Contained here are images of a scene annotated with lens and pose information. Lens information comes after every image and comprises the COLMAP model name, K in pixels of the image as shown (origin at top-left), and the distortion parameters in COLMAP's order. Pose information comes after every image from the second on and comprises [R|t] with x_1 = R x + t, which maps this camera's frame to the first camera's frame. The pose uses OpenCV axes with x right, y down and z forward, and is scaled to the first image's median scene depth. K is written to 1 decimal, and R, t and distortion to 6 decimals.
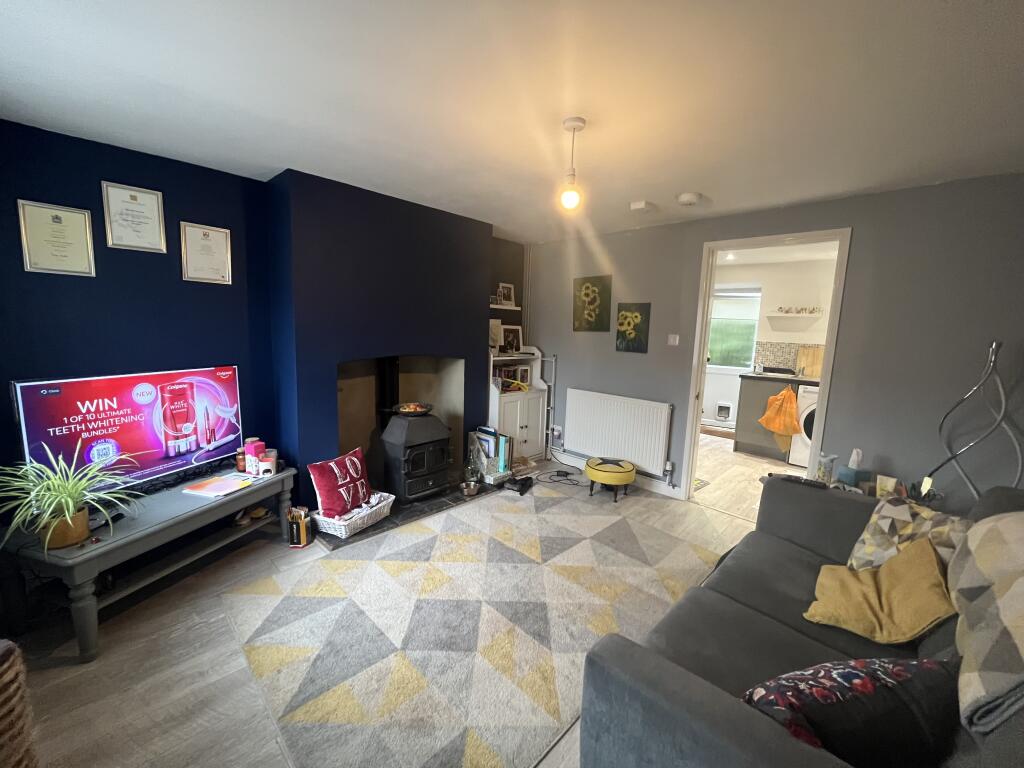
lens RADIAL K [[412.3, 0, 512.6], [0, 412.3, 379.7], [0, 0, 1]] dist [-0.003915, -0.000453]
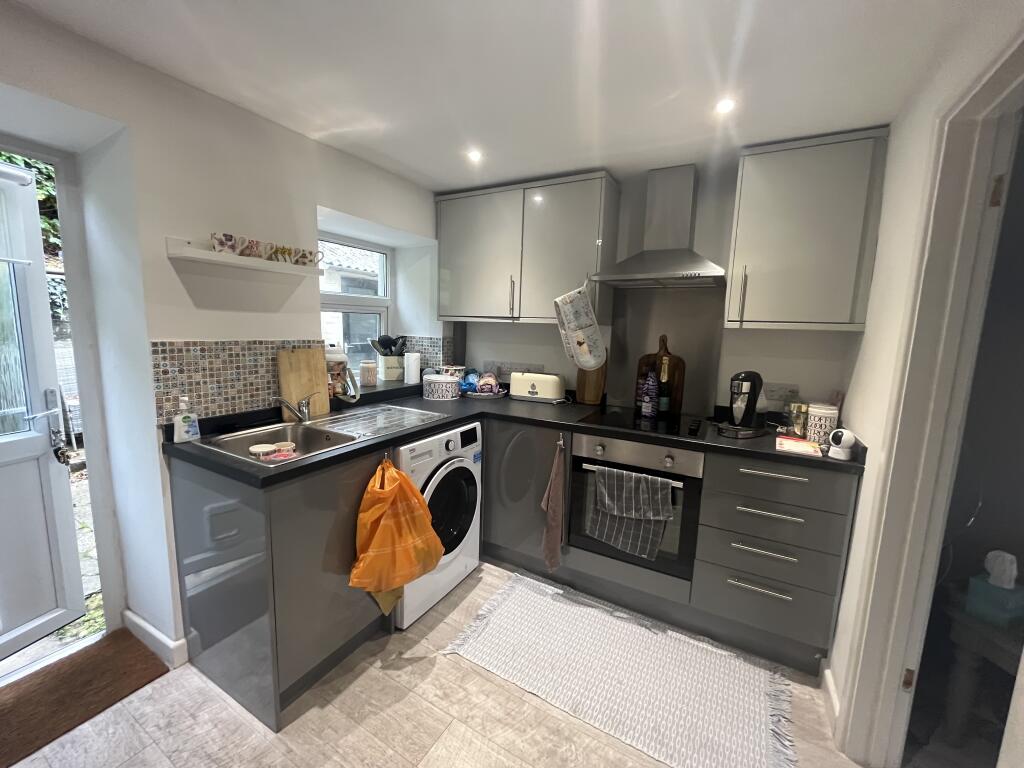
lens RADIAL K [[412.3, 0, 509.8], [0, 412.3, 382.2], [0, 0, 1]] dist [-0.003915, -0.000453]
pose [[-0.265472, -0.162609, 0.950307, 0.458220], [0.093140, 0.976738, 0.193150, -0.184403], [-0.959609, 0.139787, -0.244151, 1.563138]]
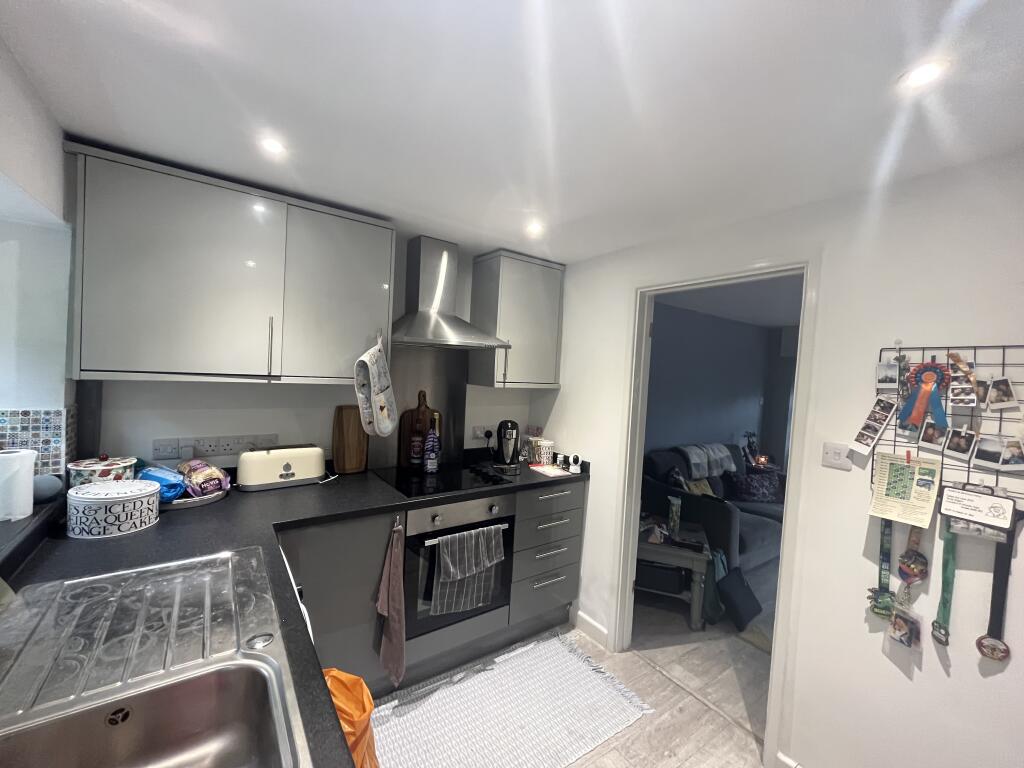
lens RADIAL K [[412.3, 0, 503.1], [0, 412.3, 383.5], [0, 0, 1]] dist [-0.003915, -0.000453]
pose [[-0.980251, -0.083063, 0.179468, 1.172314], [-0.051342, 0.983288, 0.174667, -0.325049], [-0.190977, 0.162004, -0.968133, 2.081215]]
